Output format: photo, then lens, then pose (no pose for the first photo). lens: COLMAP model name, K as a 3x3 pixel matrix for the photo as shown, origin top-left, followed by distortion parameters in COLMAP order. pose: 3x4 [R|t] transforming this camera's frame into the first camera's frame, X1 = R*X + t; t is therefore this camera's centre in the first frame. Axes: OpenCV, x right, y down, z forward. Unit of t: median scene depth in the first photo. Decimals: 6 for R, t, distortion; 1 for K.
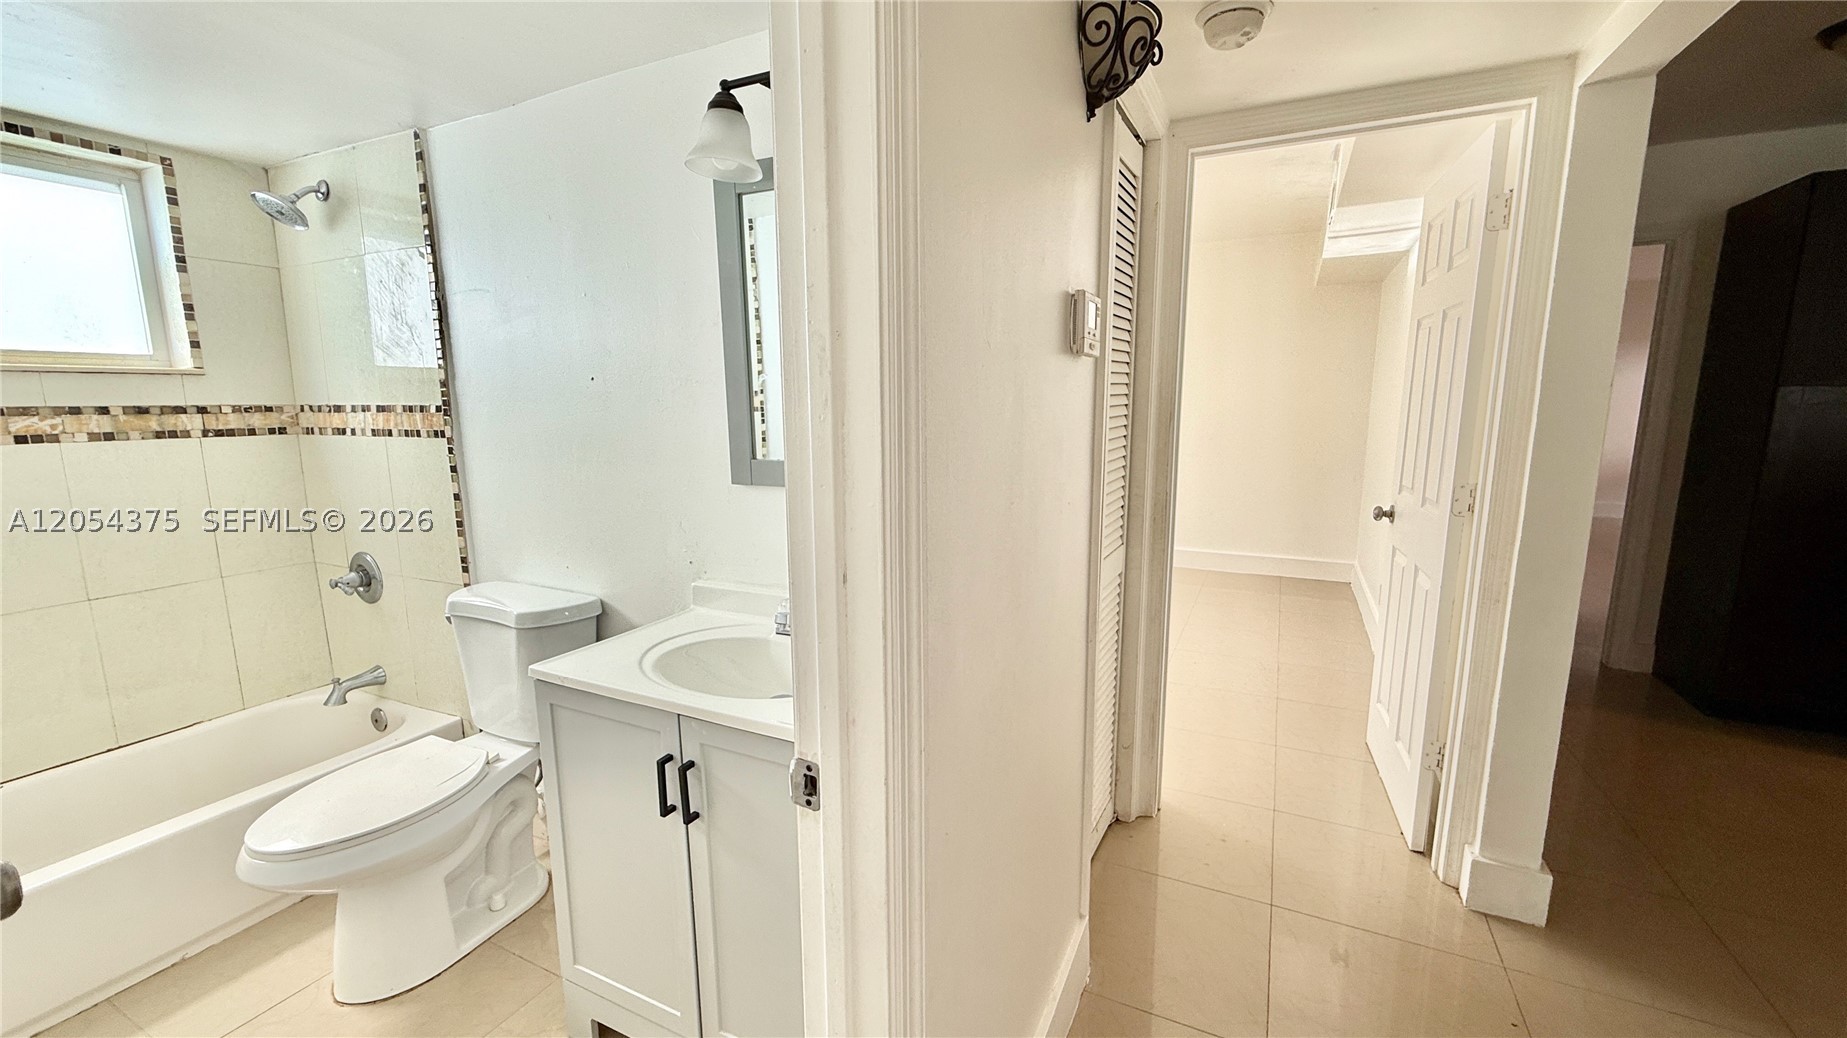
lens RADIAL K [[736.1, 0, 914.1], [0, 736.1, 519.2], [0, 0, 1]] dist [0.000044, -0.000177]
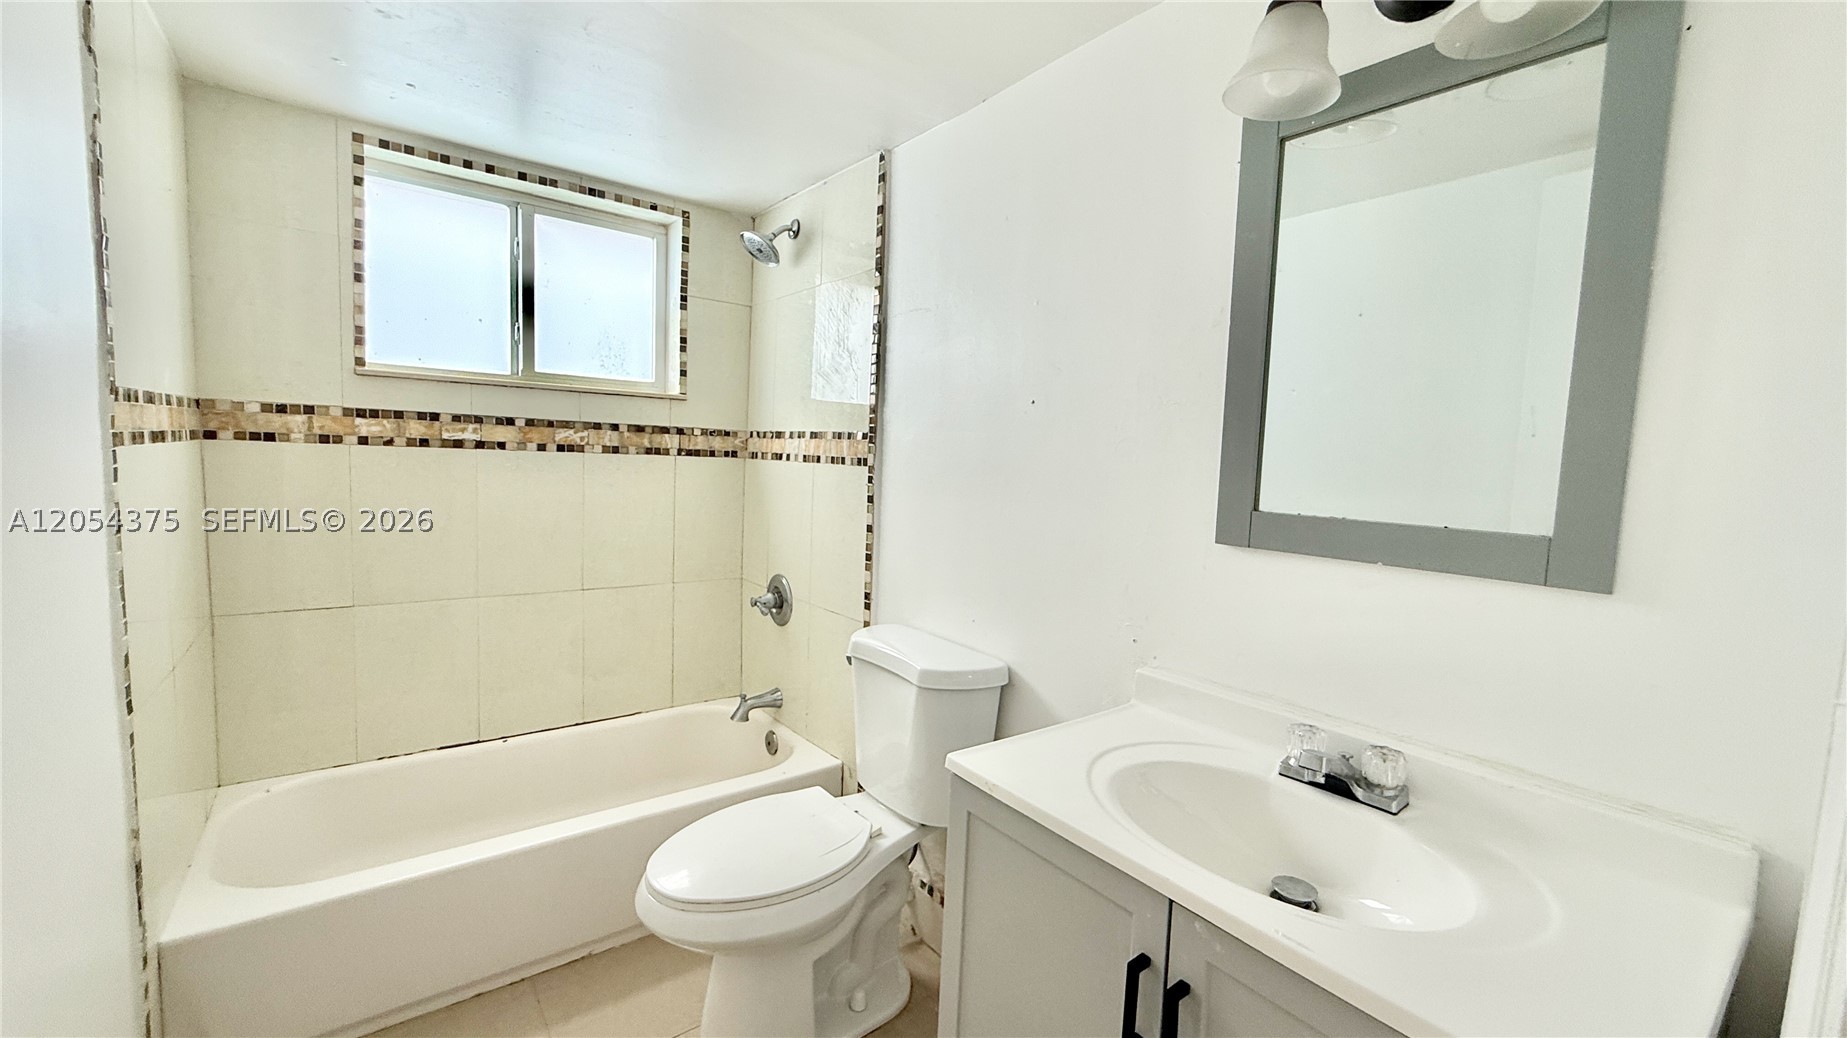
lens RADIAL K [[736.1, 0, 912.7], [0, 736.1, 515.9], [0, 0, 1]] dist [0.000044, -0.000177]
pose [[0.891258, 0.079764, -0.446427, -0.156017], [-0.117852, 0.991327, -0.058159, 0.002114], [0.437916, 0.104447, 0.892928, 0.183998]]
